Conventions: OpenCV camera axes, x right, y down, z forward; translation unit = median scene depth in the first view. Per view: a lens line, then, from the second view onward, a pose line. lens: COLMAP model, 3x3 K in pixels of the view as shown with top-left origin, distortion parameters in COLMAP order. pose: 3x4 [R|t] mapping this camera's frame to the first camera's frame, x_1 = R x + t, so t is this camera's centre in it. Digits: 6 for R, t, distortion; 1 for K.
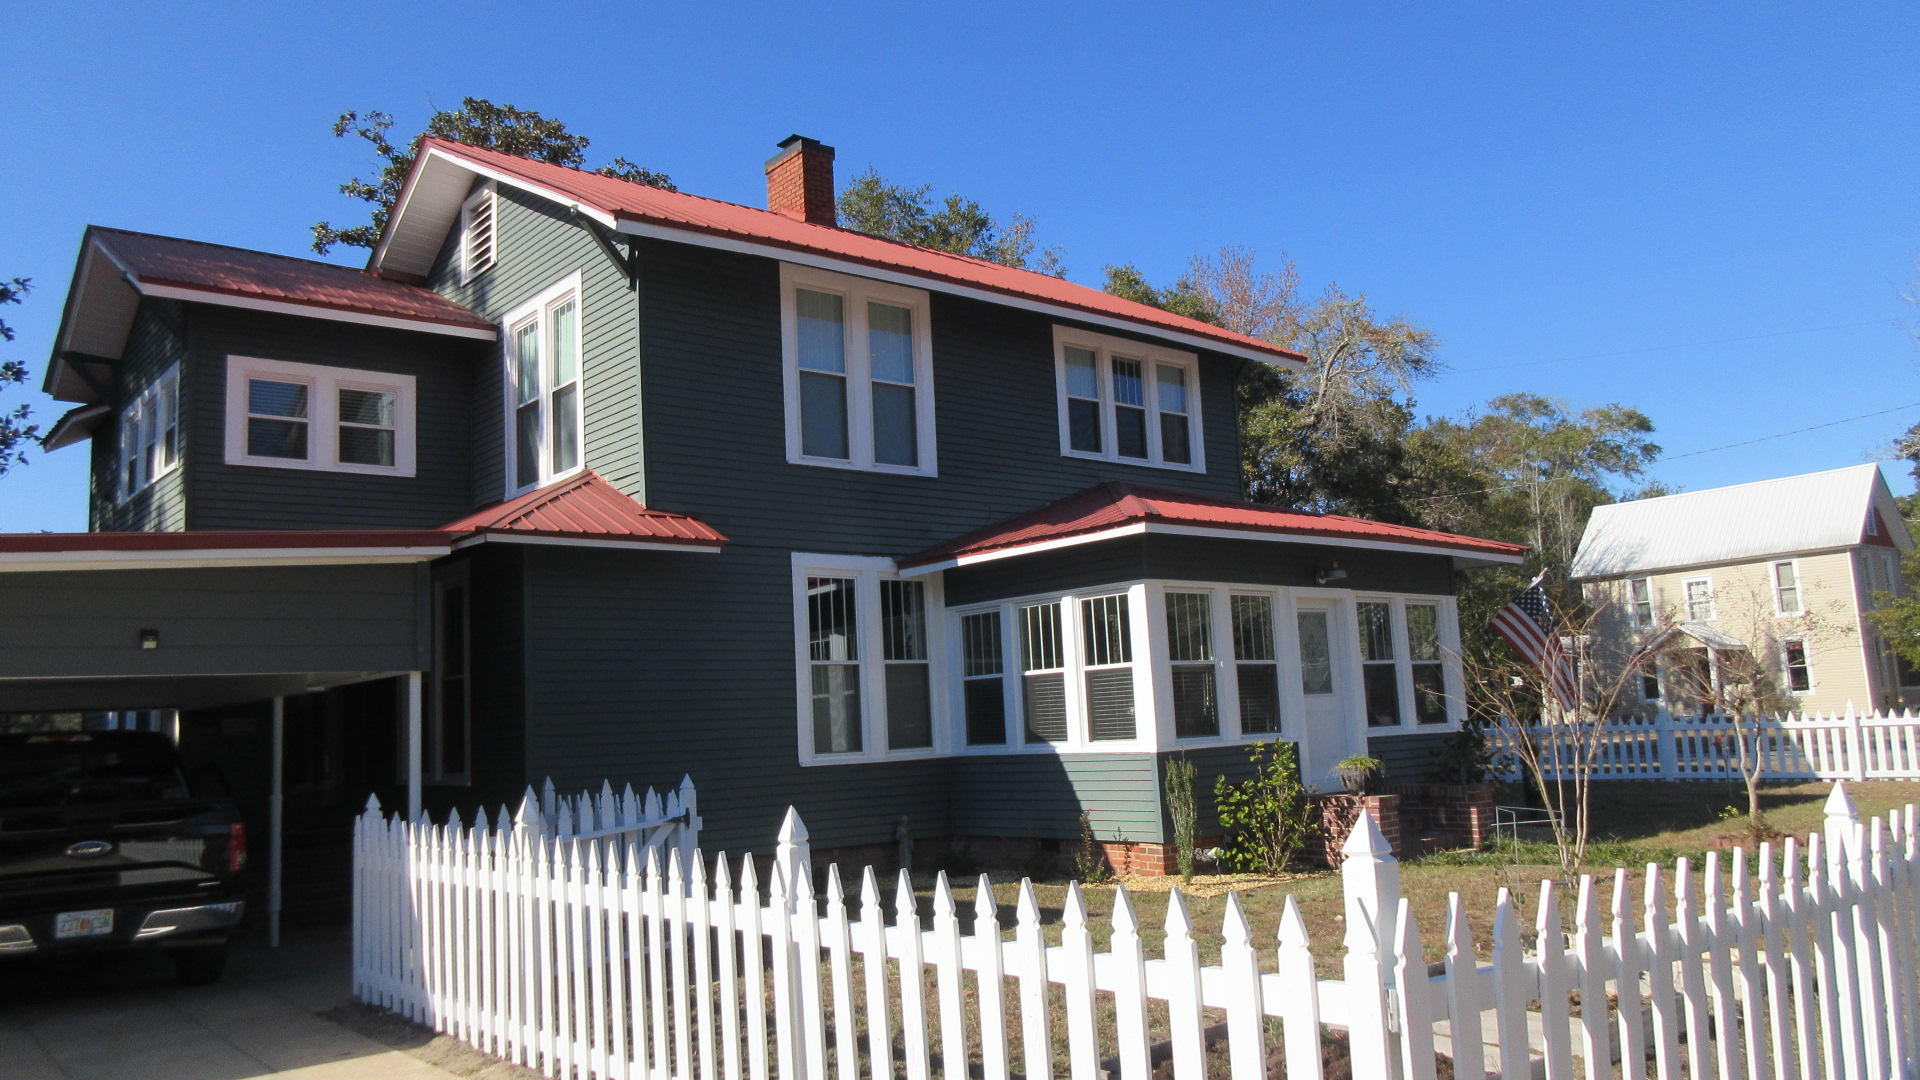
lens RADIAL K [[1470.3, 0, 970.3], [0, 1470.3, 529.1], [0, 0, 1]] dist [0.000214, 0.003802]
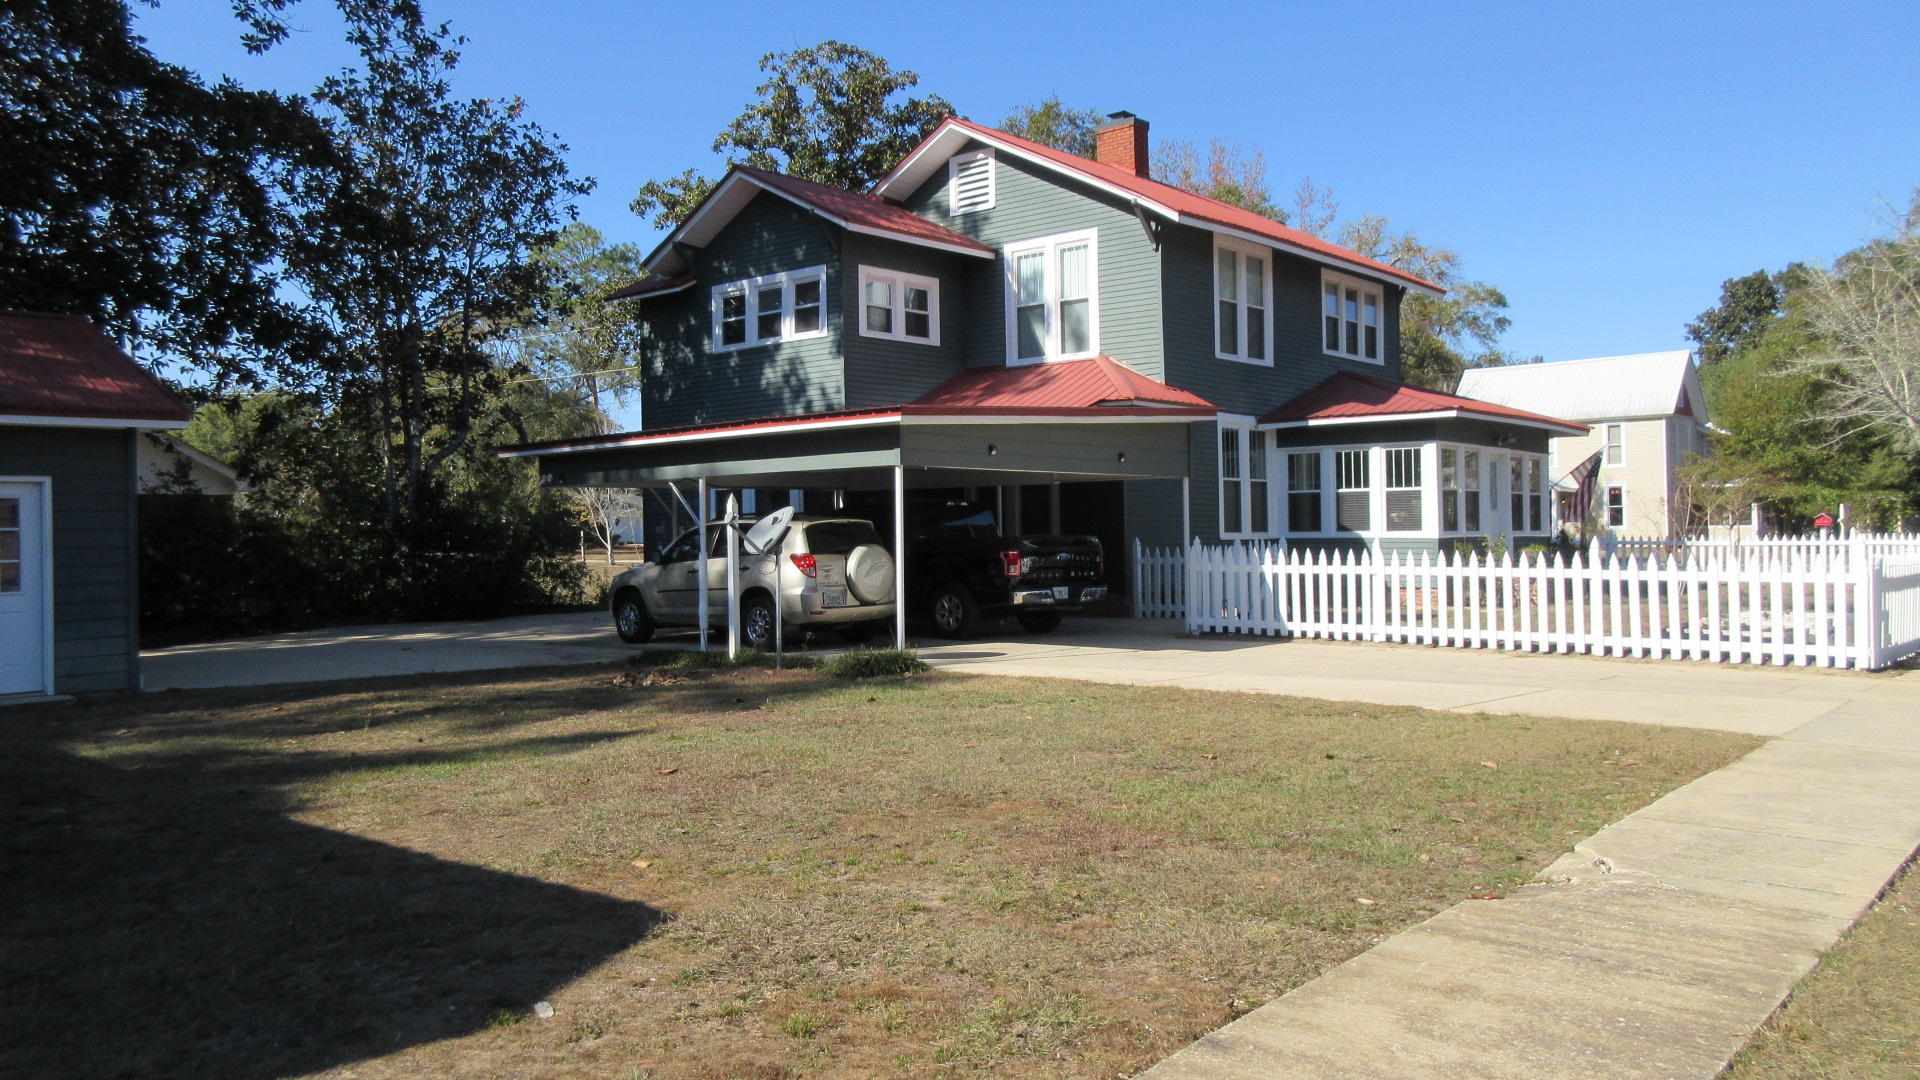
lens RADIAL K [[1470.3, 0, 970.3], [0, 1470.3, 529.1], [0, 0, 1]] dist [0.000214, 0.003802]
pose [[0.987588, 0.039809, 0.151937, -0.594721], [-0.058896, 0.990625, 0.123265, -0.038643], [-0.145605, -0.130684, 0.980674, -0.563172]]
